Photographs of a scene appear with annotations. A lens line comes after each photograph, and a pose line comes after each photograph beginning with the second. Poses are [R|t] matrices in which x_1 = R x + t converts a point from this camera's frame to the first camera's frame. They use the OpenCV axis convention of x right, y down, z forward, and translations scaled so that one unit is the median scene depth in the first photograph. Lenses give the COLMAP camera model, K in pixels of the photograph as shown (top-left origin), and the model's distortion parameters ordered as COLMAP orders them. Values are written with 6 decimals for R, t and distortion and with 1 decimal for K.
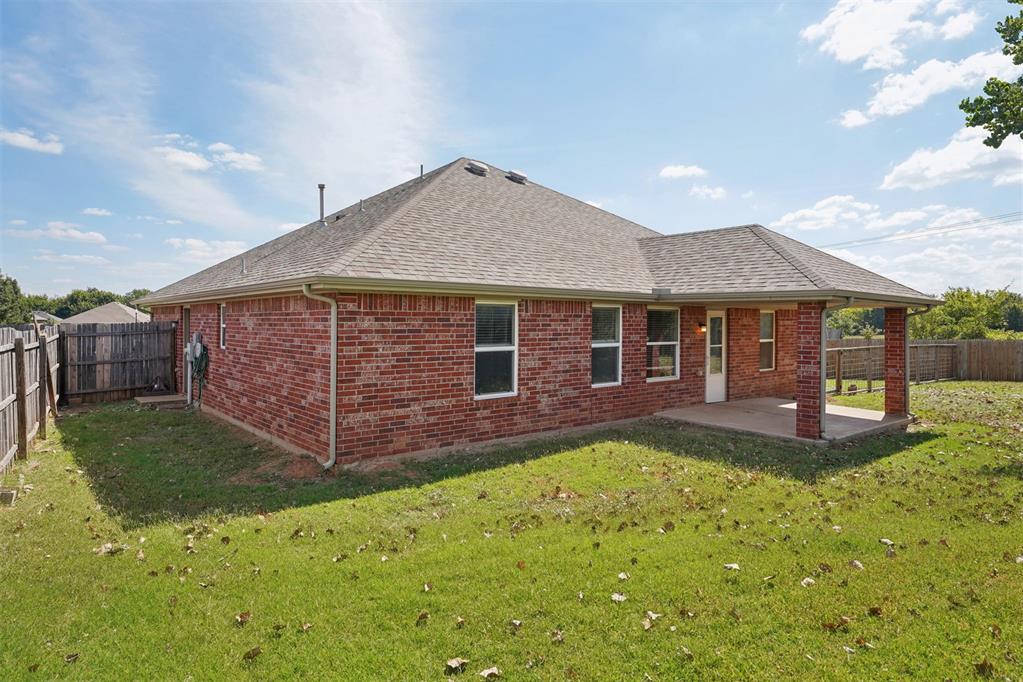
lens RADIAL K [[603.7, 0, 513.4], [0, 603.7, 339.0], [0, 0, 1]] dist [-0.003957, -0.002811]
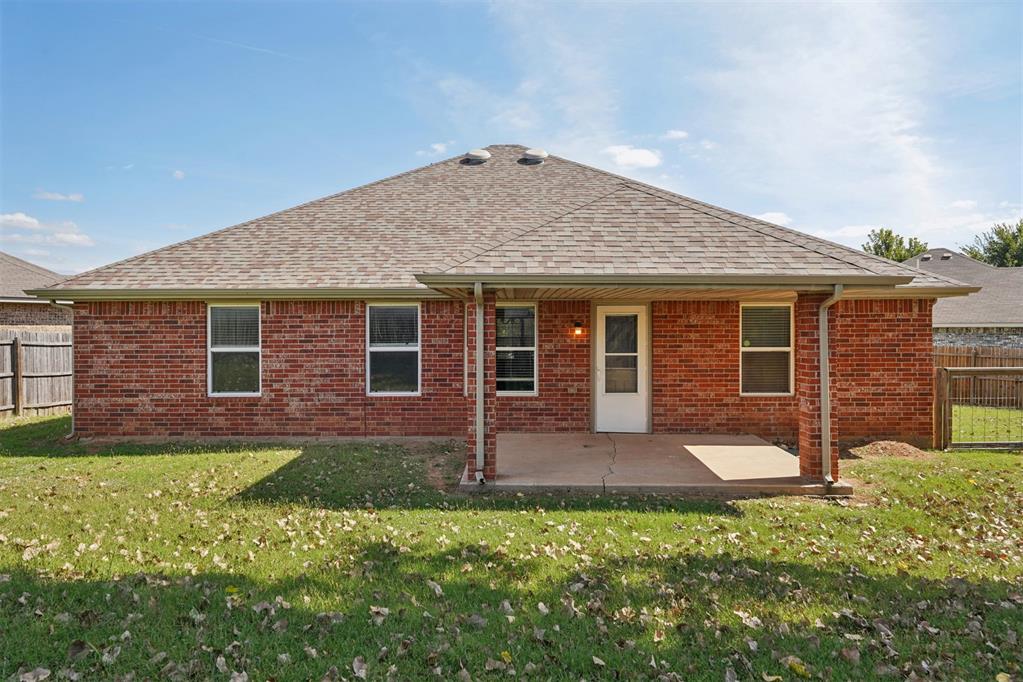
lens RADIAL K [[664.3, 0, 511.9], [0, 664.3, 337.5], [0, 0, 1]] dist [0.001155, -0.001347]
pose [[0.753536, 0.005525, -0.657383, 1.067386], [-0.012182, 0.999910, -0.005560, -0.003878], [0.657294, 0.012198, 0.753536, 0.441292]]
